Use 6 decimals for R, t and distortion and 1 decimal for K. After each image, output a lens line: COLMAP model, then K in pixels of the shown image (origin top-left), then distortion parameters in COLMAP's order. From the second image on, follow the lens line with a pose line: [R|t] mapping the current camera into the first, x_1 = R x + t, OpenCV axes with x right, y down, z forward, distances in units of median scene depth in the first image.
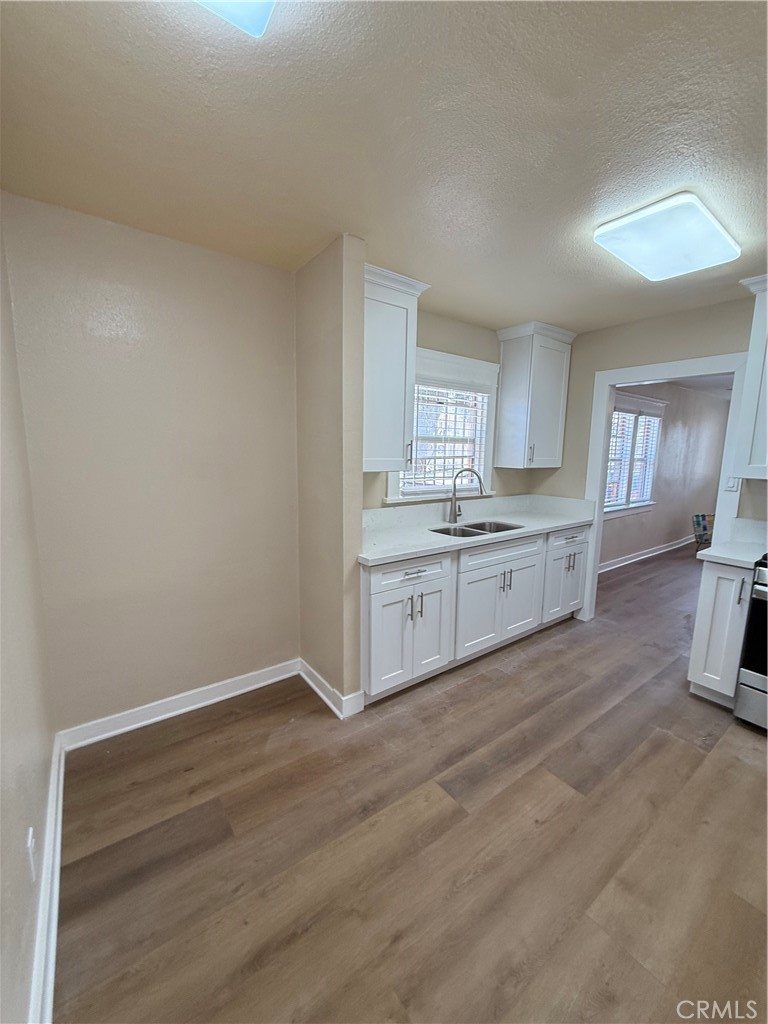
lens RADIAL K [[407.5, 0, 386.4], [0, 407.5, 512.6], [0, 0, 1]] dist [0.001416, -0.000001]
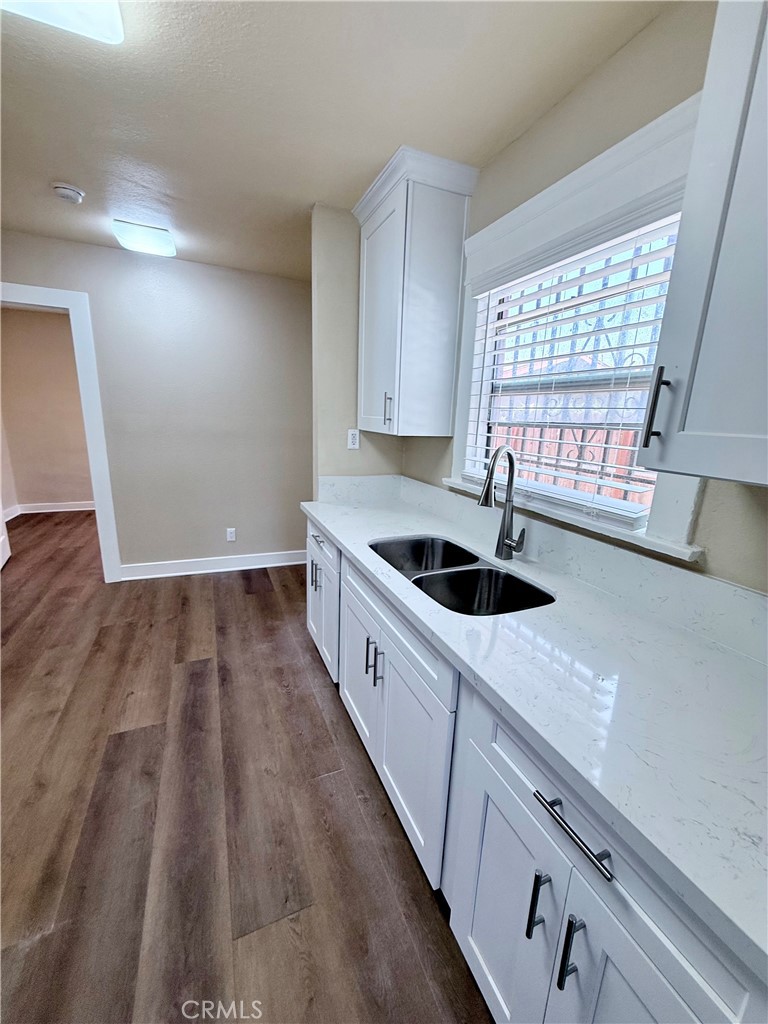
lens RADIAL K [[407.5, 0, 384.1], [0, 407.5, 507.6], [0, 0, 1]] dist [0.001416, -0.000001]
pose [[-0.230028, 0.196210, -0.953199, 0.844790], [-0.179393, 0.954131, 0.239694, -0.161120], [0.956507, 0.226134, -0.184278, 1.215153]]
